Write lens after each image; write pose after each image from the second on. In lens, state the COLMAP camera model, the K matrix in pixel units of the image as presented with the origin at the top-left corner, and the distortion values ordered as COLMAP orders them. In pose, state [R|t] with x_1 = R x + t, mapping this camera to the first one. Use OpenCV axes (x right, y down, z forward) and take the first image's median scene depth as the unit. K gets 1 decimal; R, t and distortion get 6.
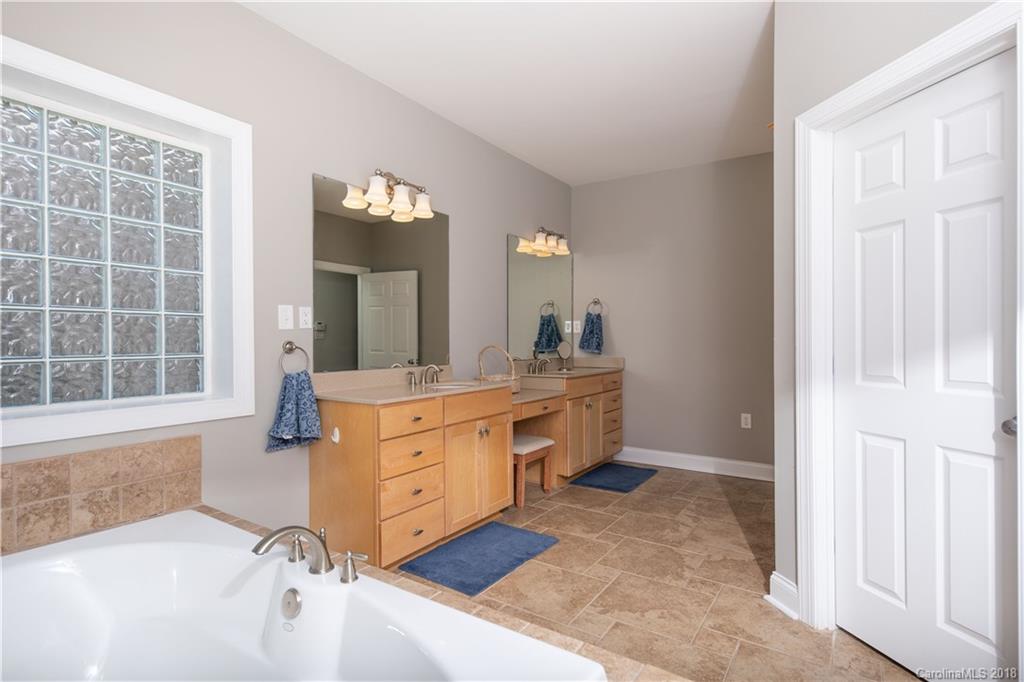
lens RADIAL K [[505.6, 0, 512.0], [0, 505.6, 341.0], [0, 0, 1]] dist [0.000217, 0.000013]
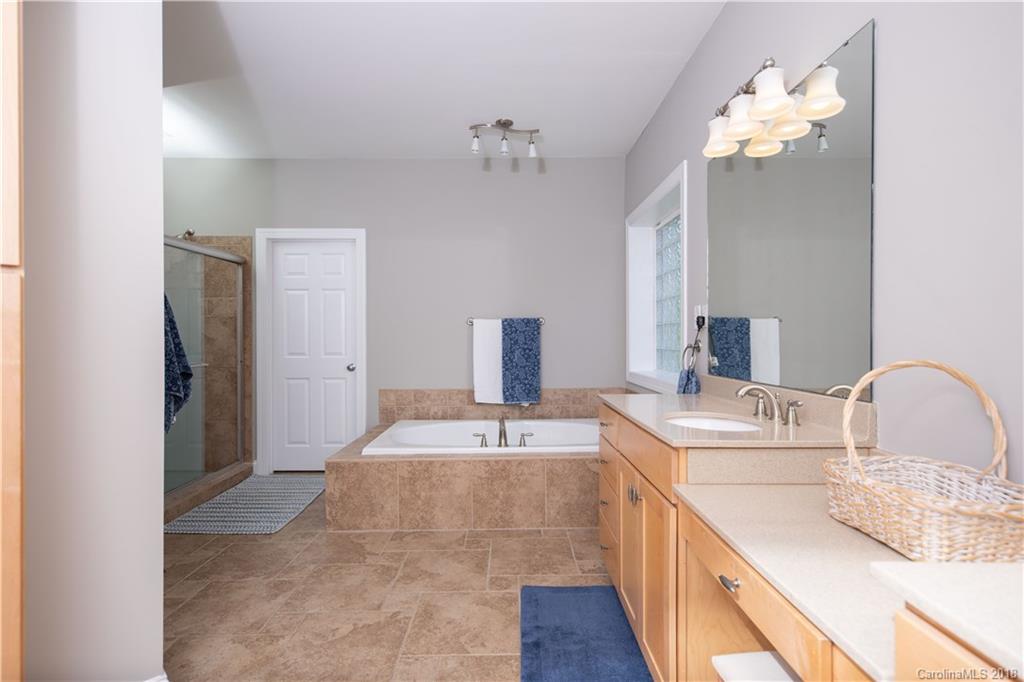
lens RADIAL K [[478.7, 0, 512.0], [0, 478.7, 341.0], [0, 0, 1]] dist [0.001832, 0.000375]
pose [[-0.828090, 0.010087, -0.560505, 0.505342], [0.005921, 0.999940, 0.009247, -0.007162], [0.560564, 0.004338, -0.828100, 1.878412]]
